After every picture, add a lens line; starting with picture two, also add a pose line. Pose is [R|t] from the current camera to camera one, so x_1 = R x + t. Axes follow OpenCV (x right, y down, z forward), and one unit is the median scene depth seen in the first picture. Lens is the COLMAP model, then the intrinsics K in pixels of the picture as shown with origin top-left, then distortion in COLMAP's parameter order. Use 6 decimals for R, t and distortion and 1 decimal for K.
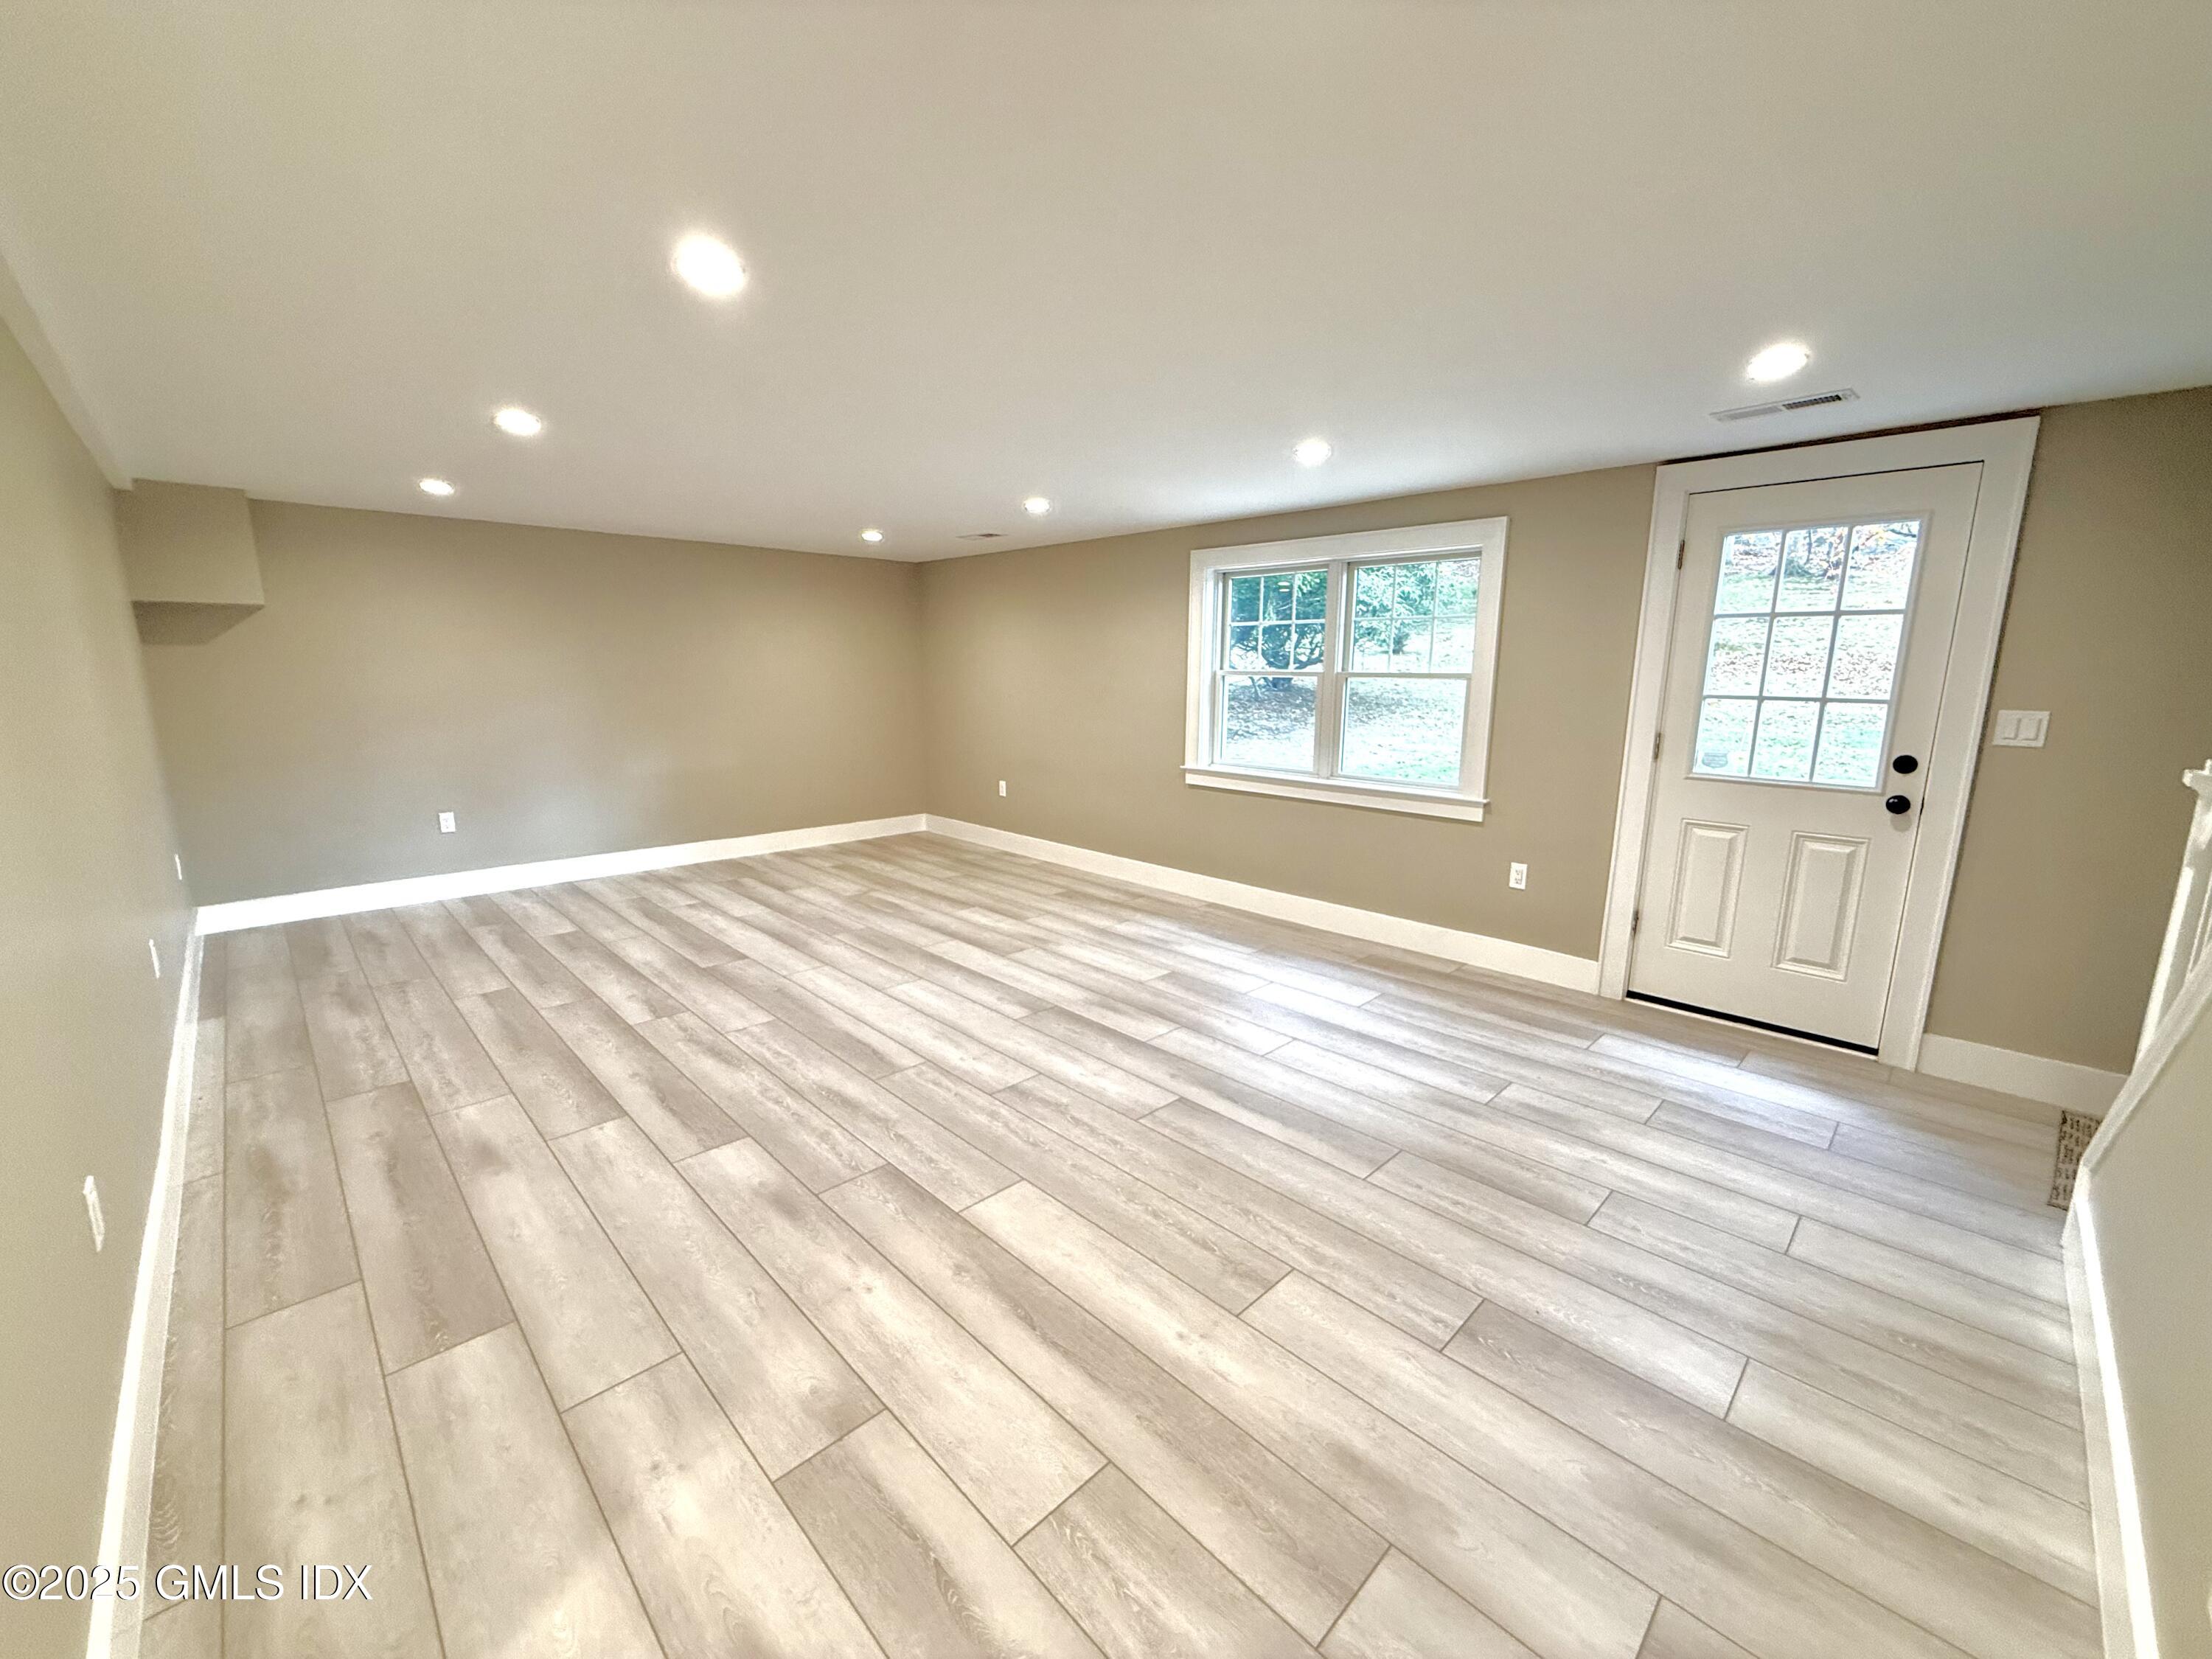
lens RADIAL K [[879.8, 0, 1100.0], [0, 879.8, 830.0], [0, 0, 1]] dist [-0.000432, 0.000274]
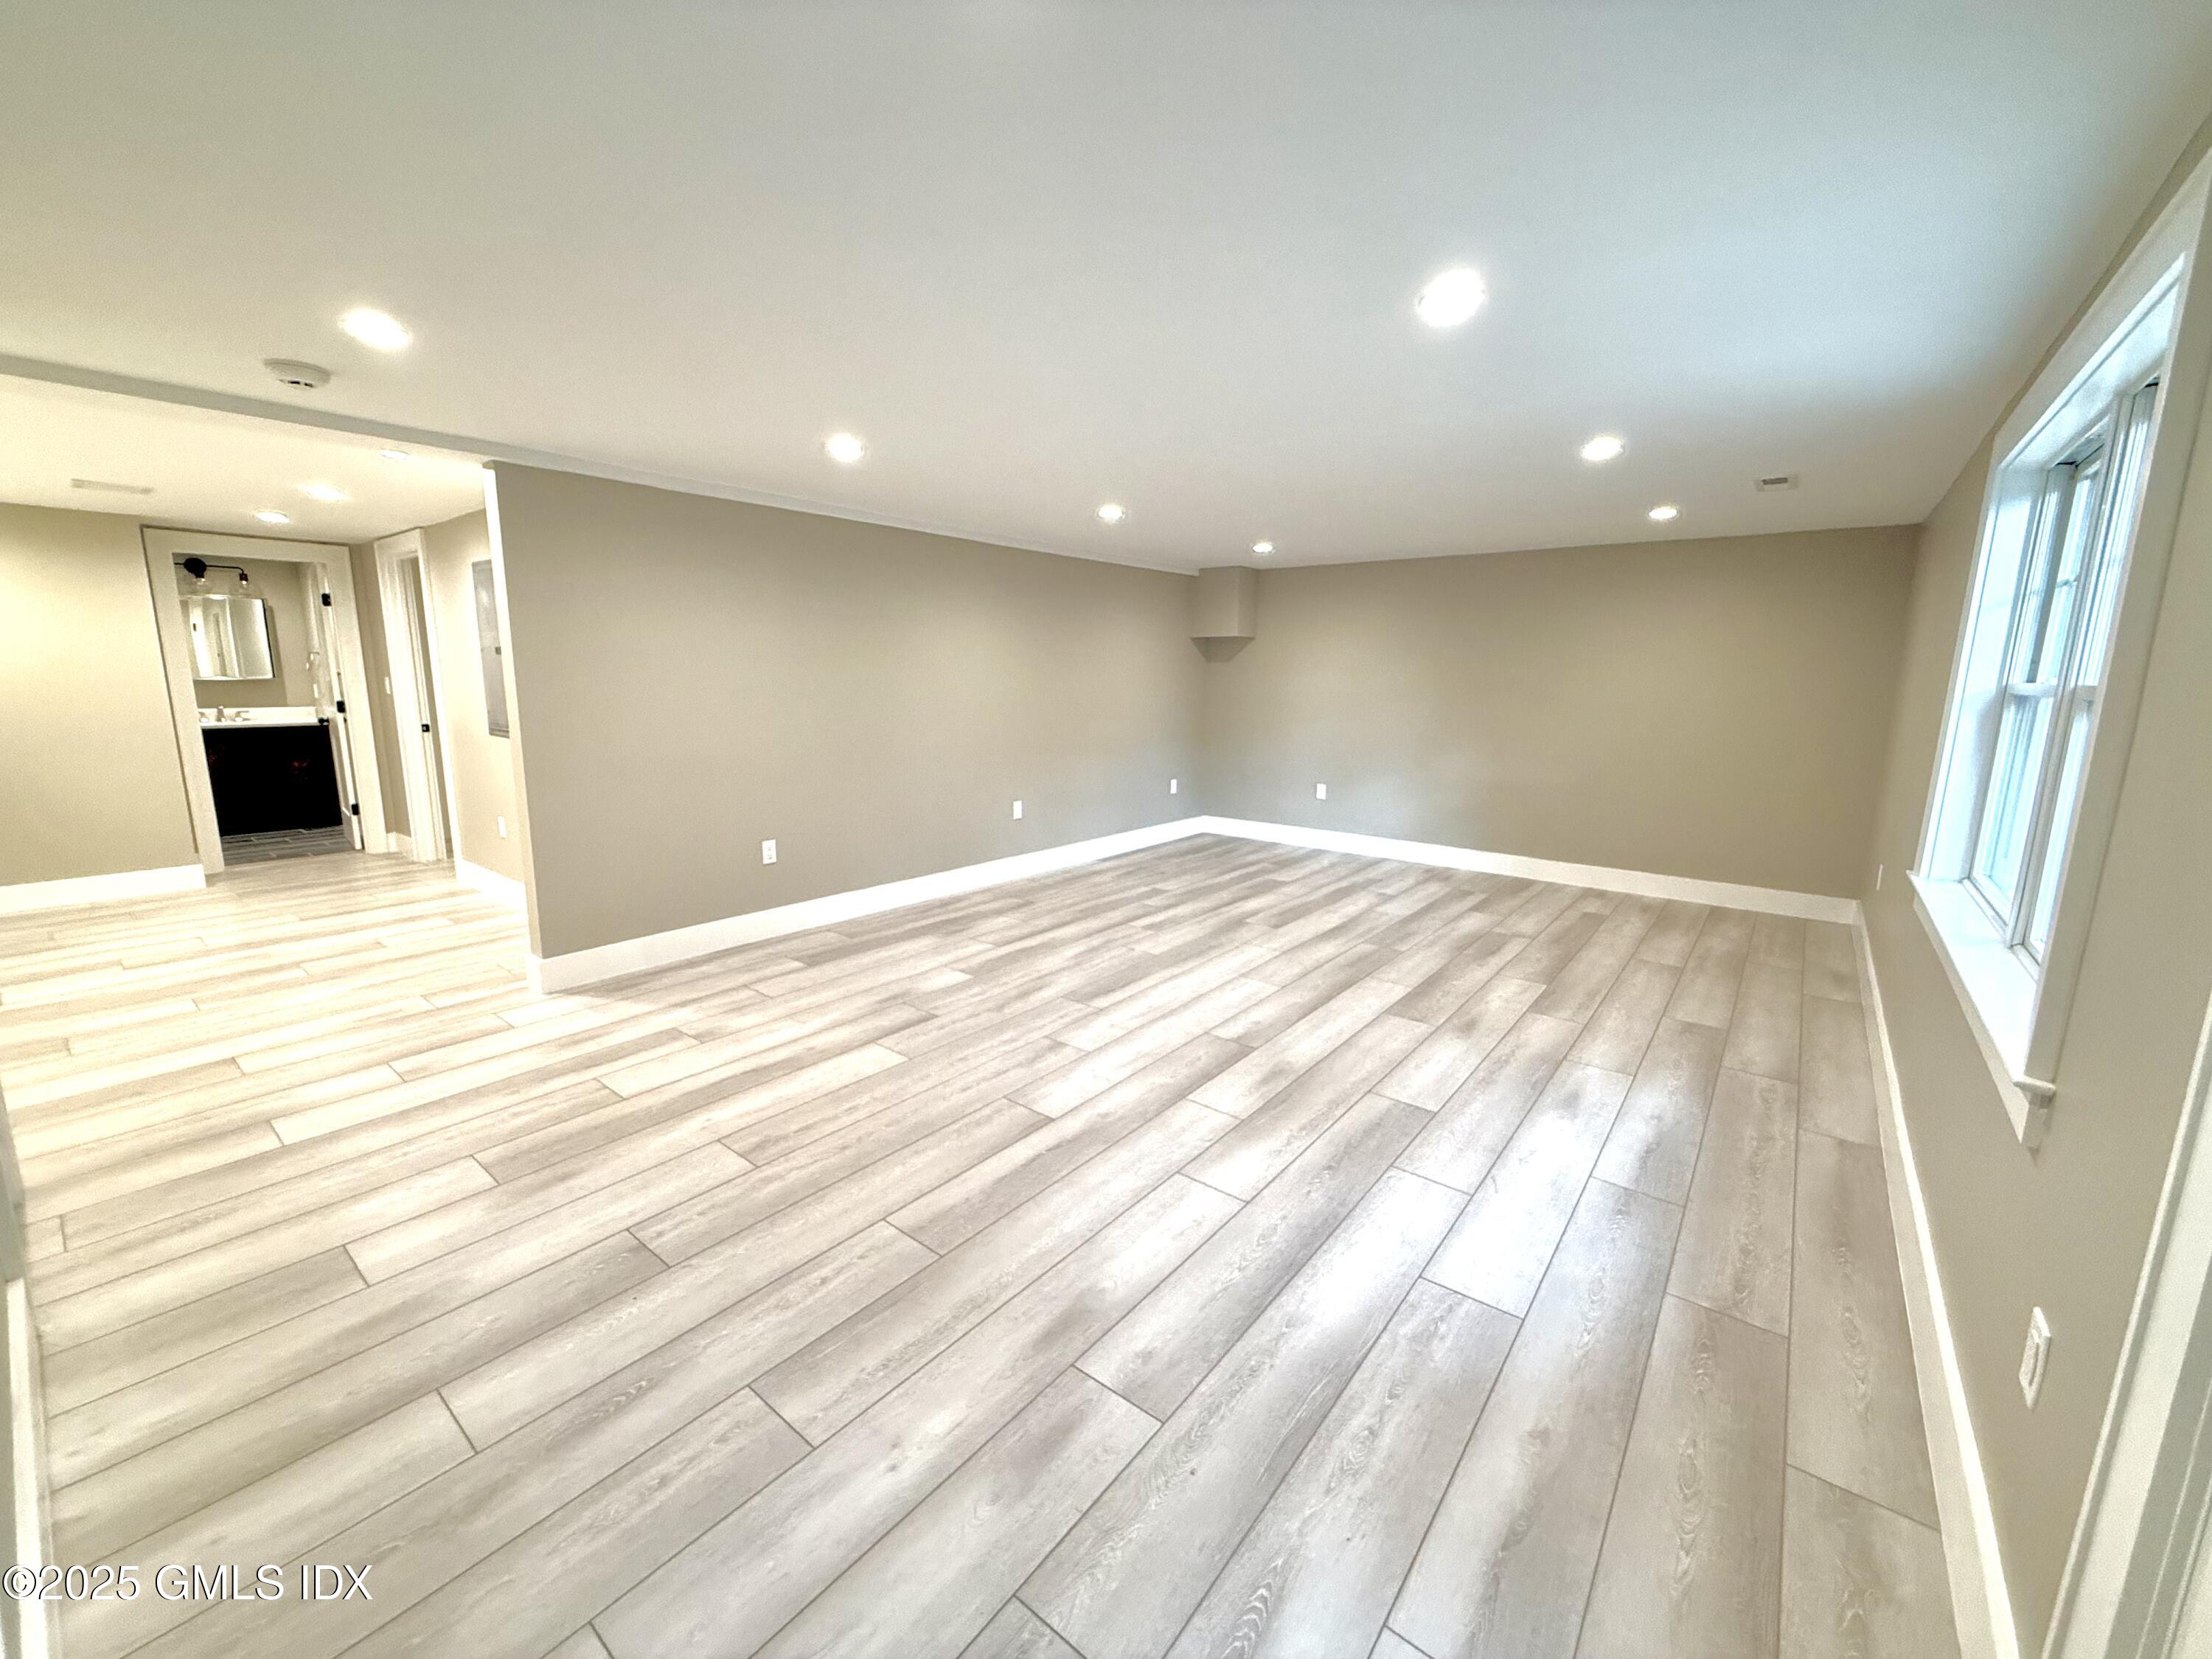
lens RADIAL K [[879.8, 0, 1100.0], [0, 879.8, 830.0], [0, 0, 1]] dist [-0.000432, 0.000274]
pose [[0.121065, 0.170334, -0.977921, 0.802697], [-0.193157, 0.970378, 0.145108, -0.119309], [0.973670, 0.171325, 0.150380, 0.705716]]
